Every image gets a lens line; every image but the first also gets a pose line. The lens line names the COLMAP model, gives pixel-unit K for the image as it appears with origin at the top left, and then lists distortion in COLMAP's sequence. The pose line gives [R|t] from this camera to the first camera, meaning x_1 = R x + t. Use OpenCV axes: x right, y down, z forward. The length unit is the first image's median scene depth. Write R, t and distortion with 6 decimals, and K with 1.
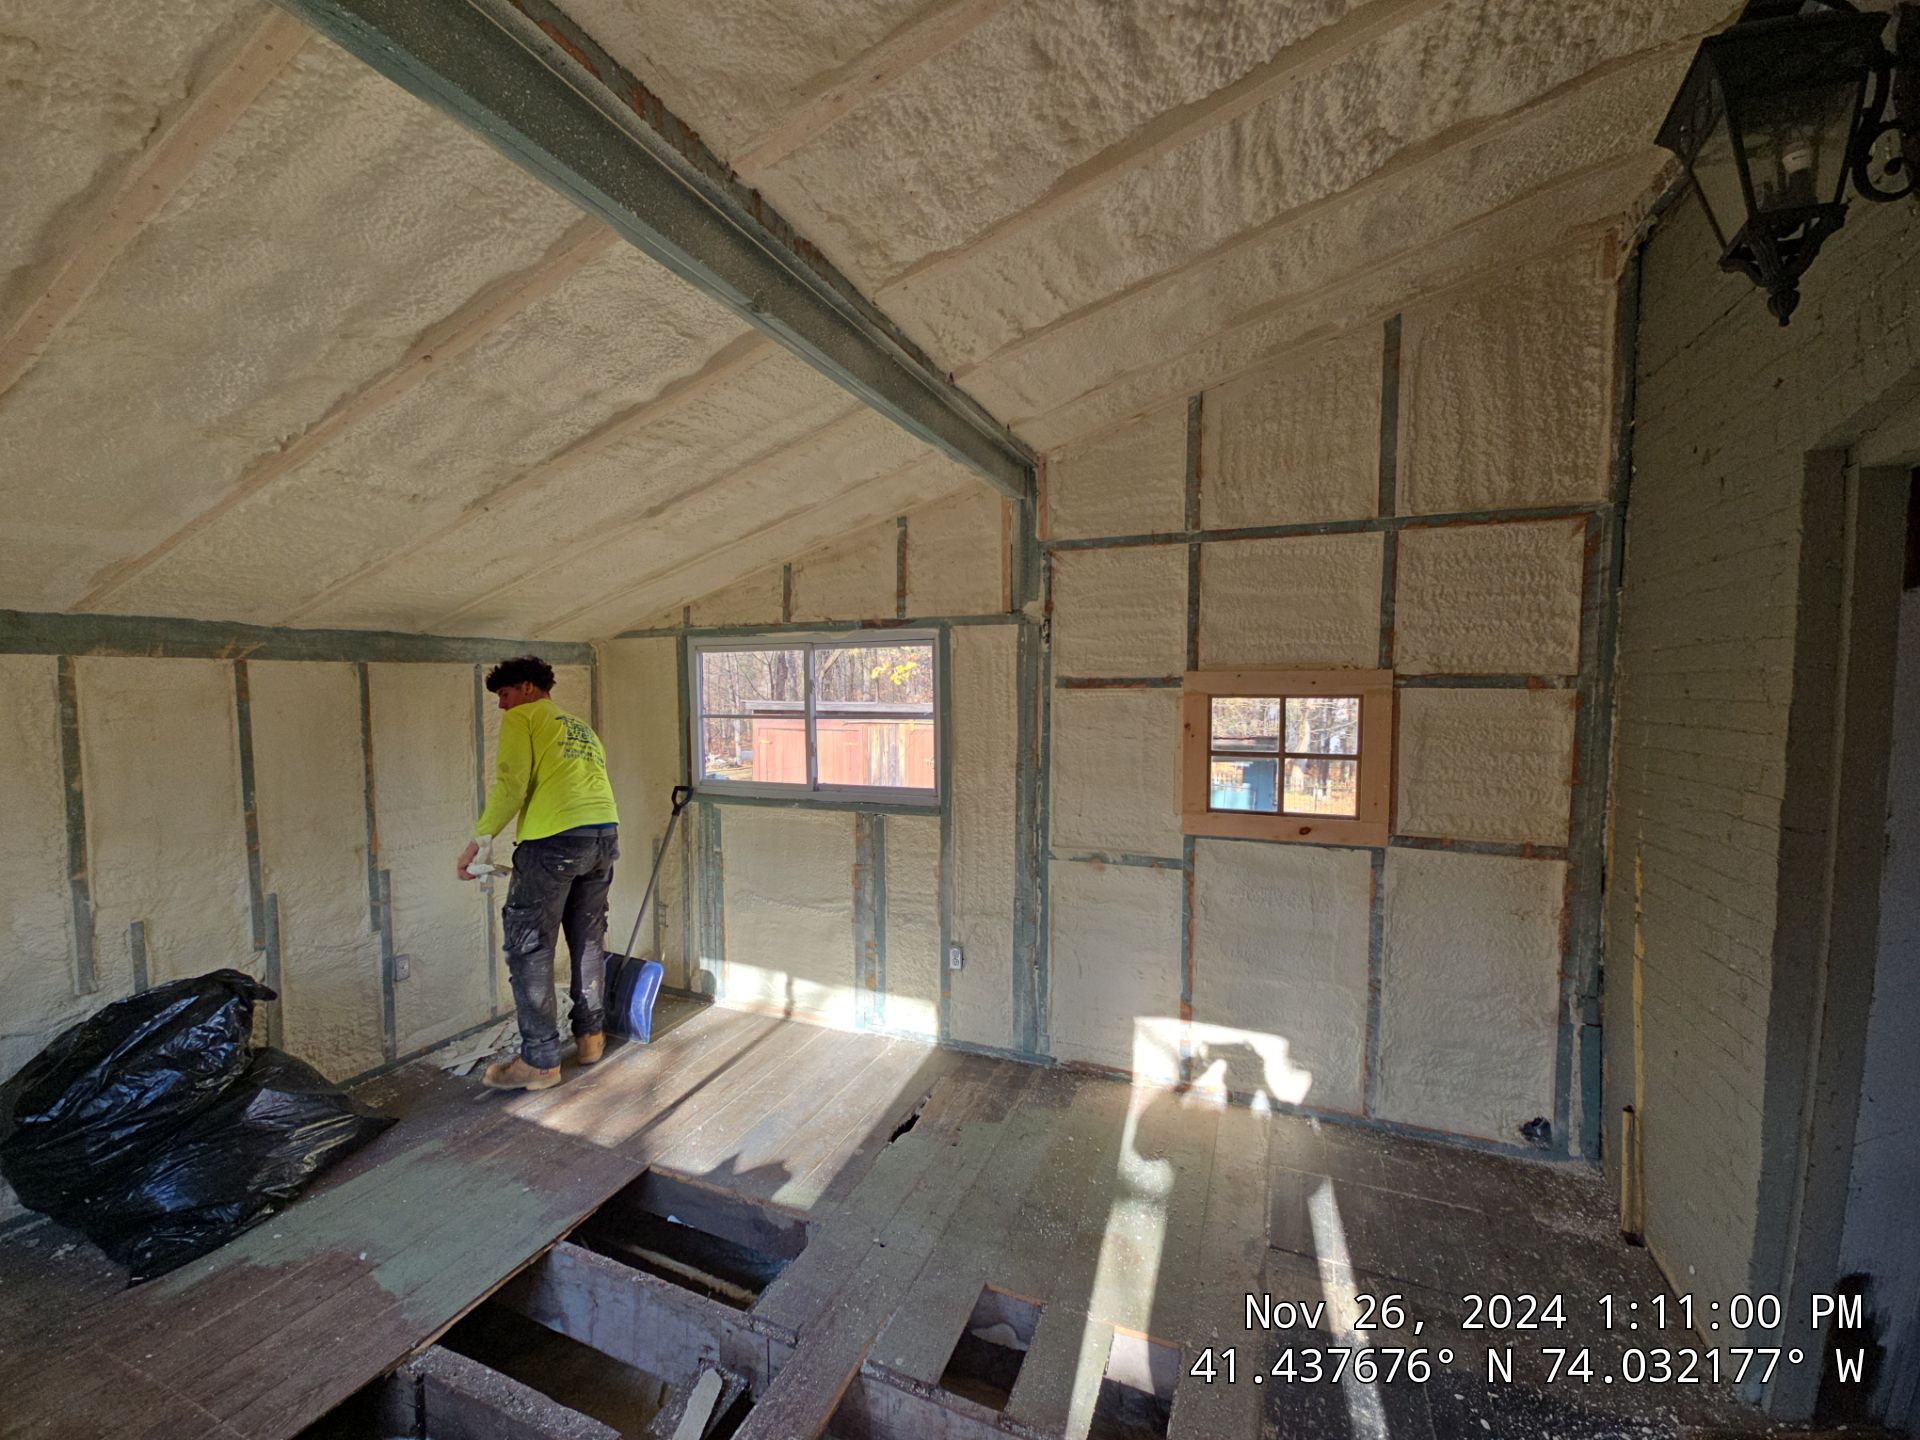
lens RADIAL K [[775.4, 0, 940.5], [0, 775.4, 724.1], [0, 0, 1]] dist [0.004903, -0.004452]
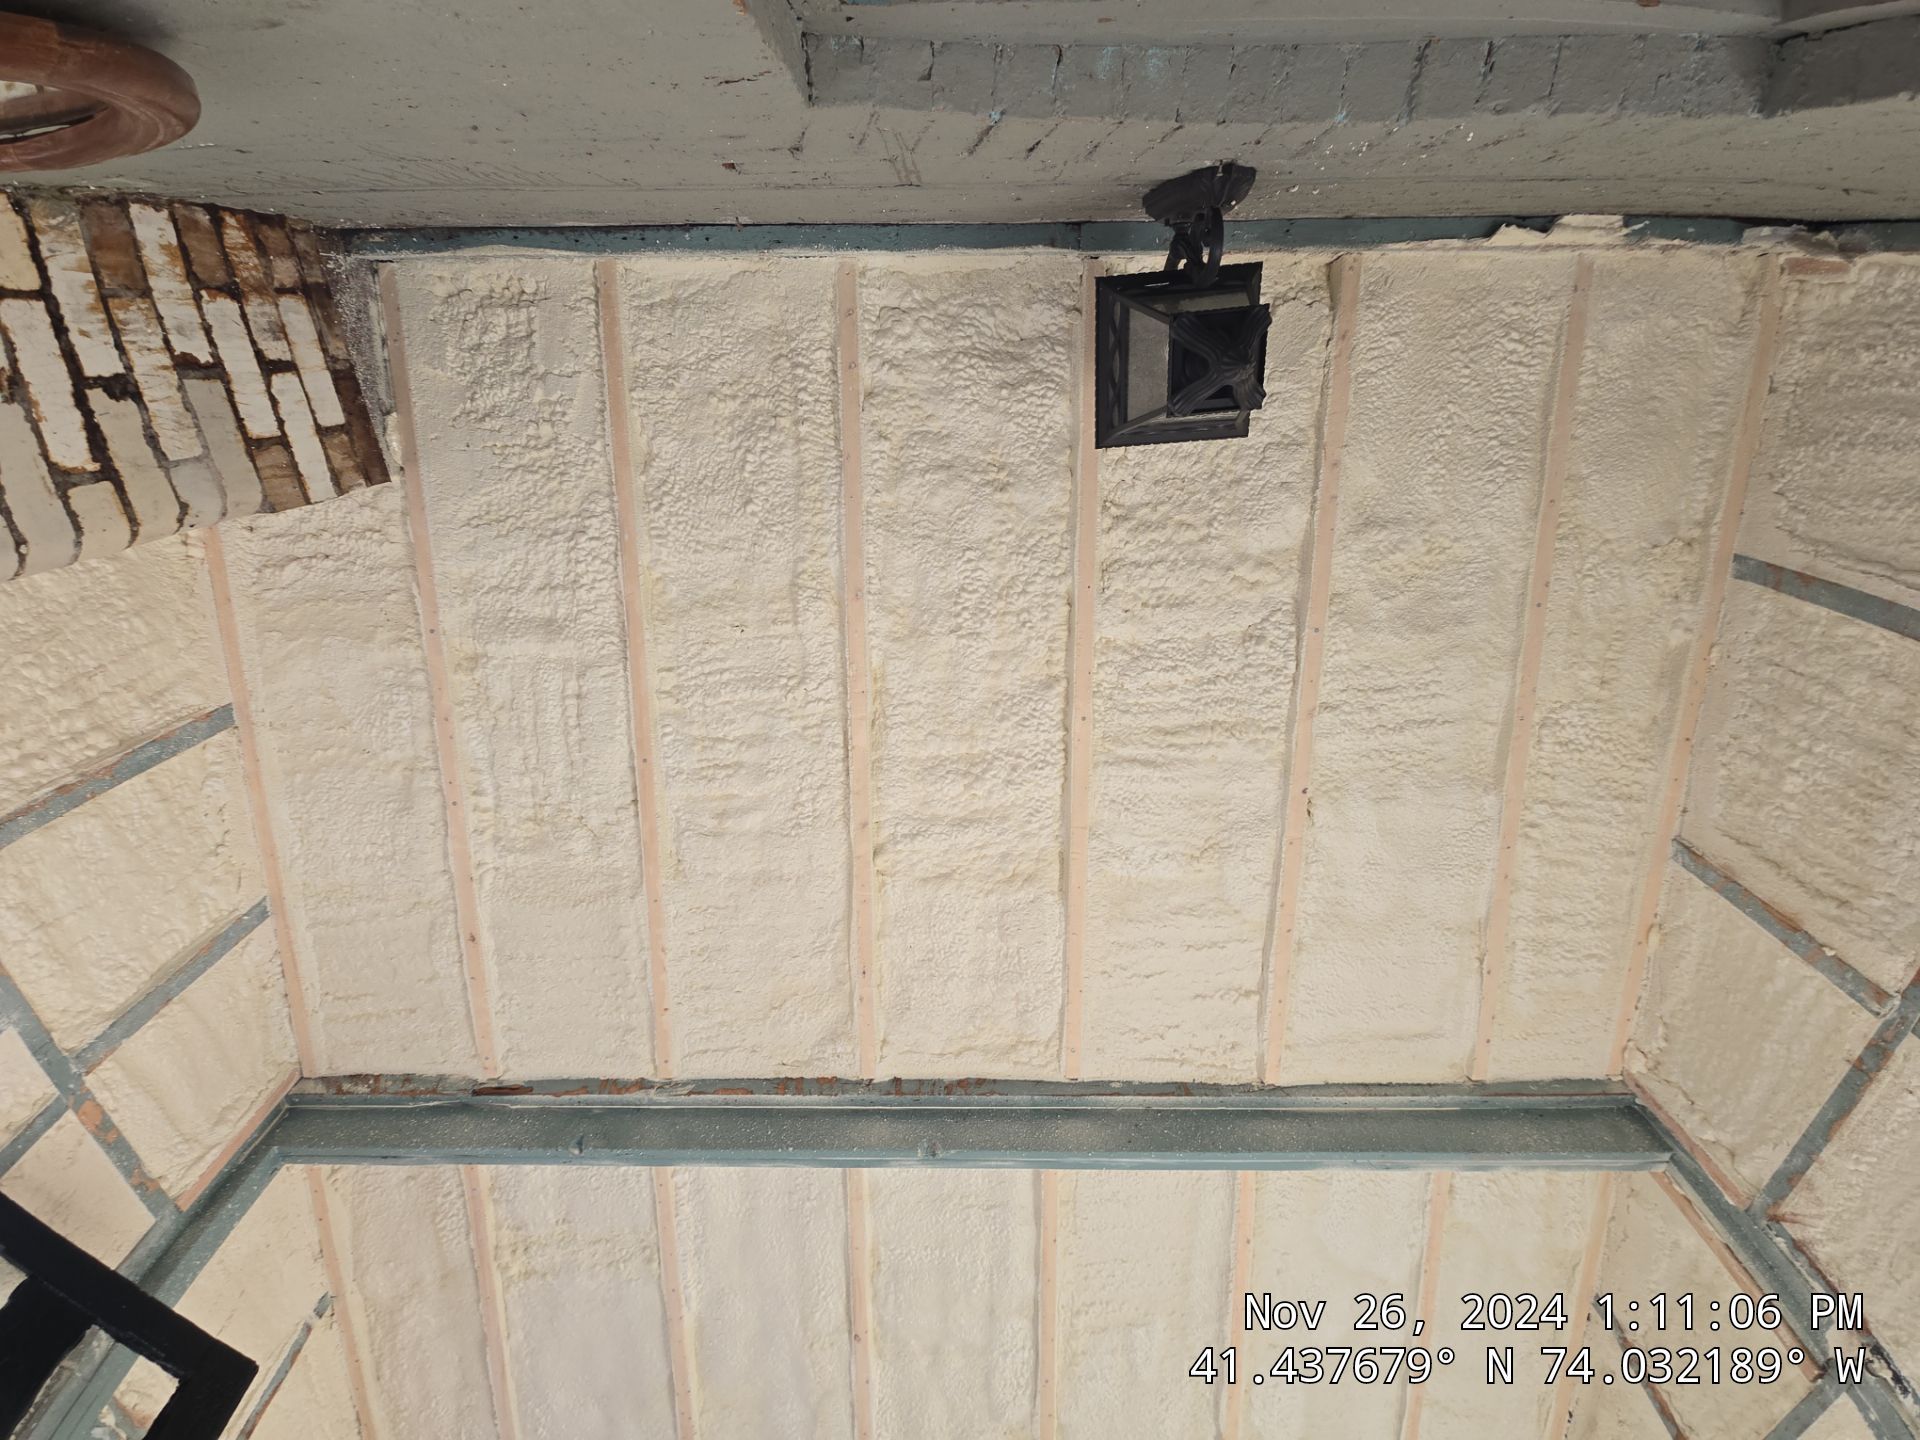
lens RADIAL K [[832.9, 0, 962.7], [0, 832.9, 733.8], [0, 0, 1]] dist [0.004756, 0.001264]
pose [[0.391302, -0.813632, -0.429983, 0.446502], [-0.059682, 0.443820, -0.894127, 0.172394], [0.918325, 0.375535, 0.125108, 0.323612]]
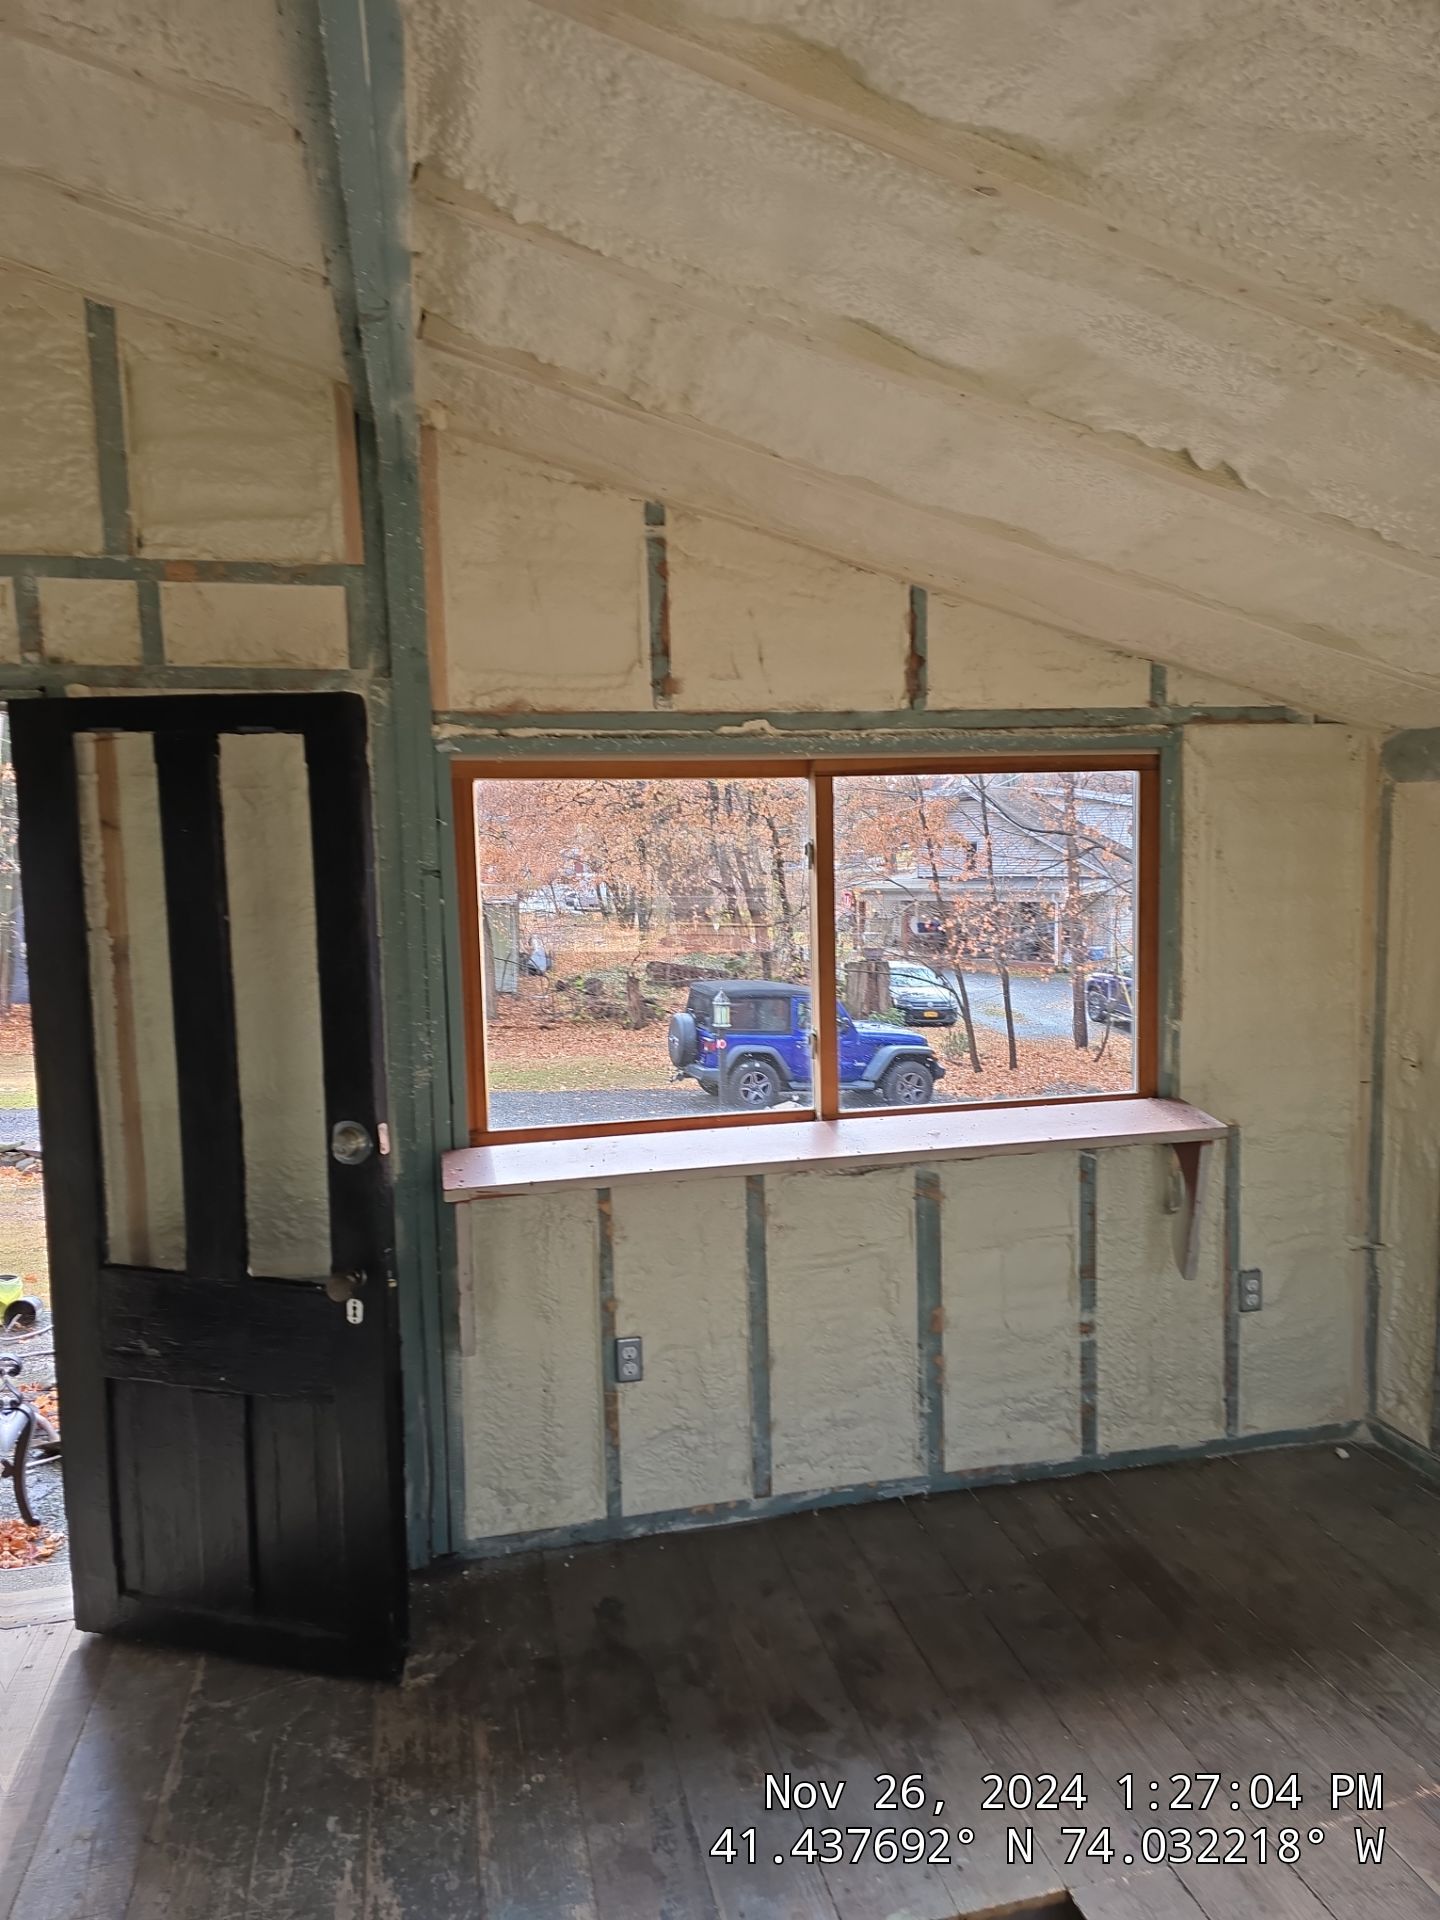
lens RADIAL K [[1275.3, 0, 706.1], [0, 1275.3, 974.2], [0, 0, 1]] dist [0.068991, -0.056770]
pose [[-0.809111, 0.074239, -0.582948, 0.023874], [-0.011830, 0.989729, 0.142463, -0.037095], [0.587537, 0.122165, -0.799922, 0.881978]]
